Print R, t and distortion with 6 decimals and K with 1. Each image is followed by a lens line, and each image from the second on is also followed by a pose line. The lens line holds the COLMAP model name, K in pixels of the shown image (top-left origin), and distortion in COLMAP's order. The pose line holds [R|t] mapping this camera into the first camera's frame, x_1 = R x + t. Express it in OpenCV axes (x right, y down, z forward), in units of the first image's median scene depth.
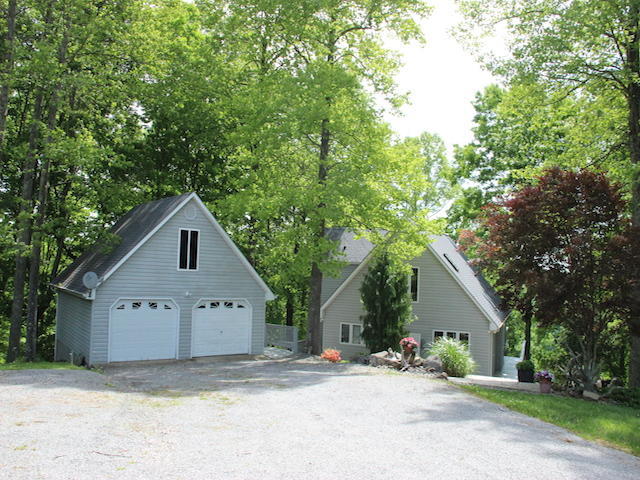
lens RADIAL K [[531.4, 0, 320.0], [0, 531.4, 240.0], [0, 0, 1]] dist [-0.197829, 0.165546]
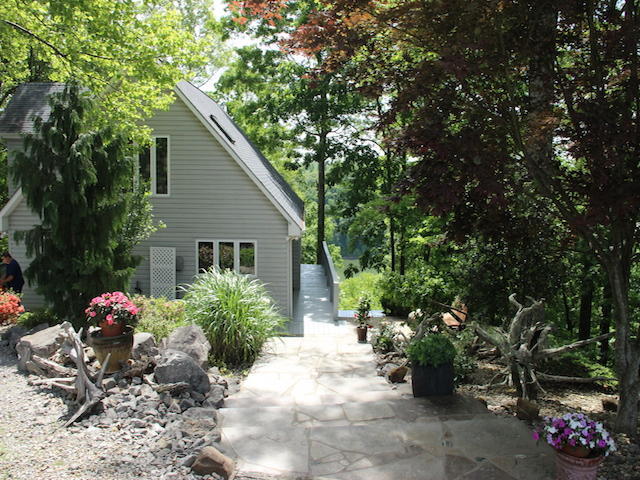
lens RADIAL K [[531.4, 0, 320.0], [0, 531.4, 240.0], [0, 0, 1]] dist [-0.197829, 0.165546]
pose [[0.909773, -0.072999, 0.408638, 0.096682], [-0.008258, 0.981038, 0.193637, 0.051120], [-0.415025, -0.179540, 0.891919, 0.392554]]
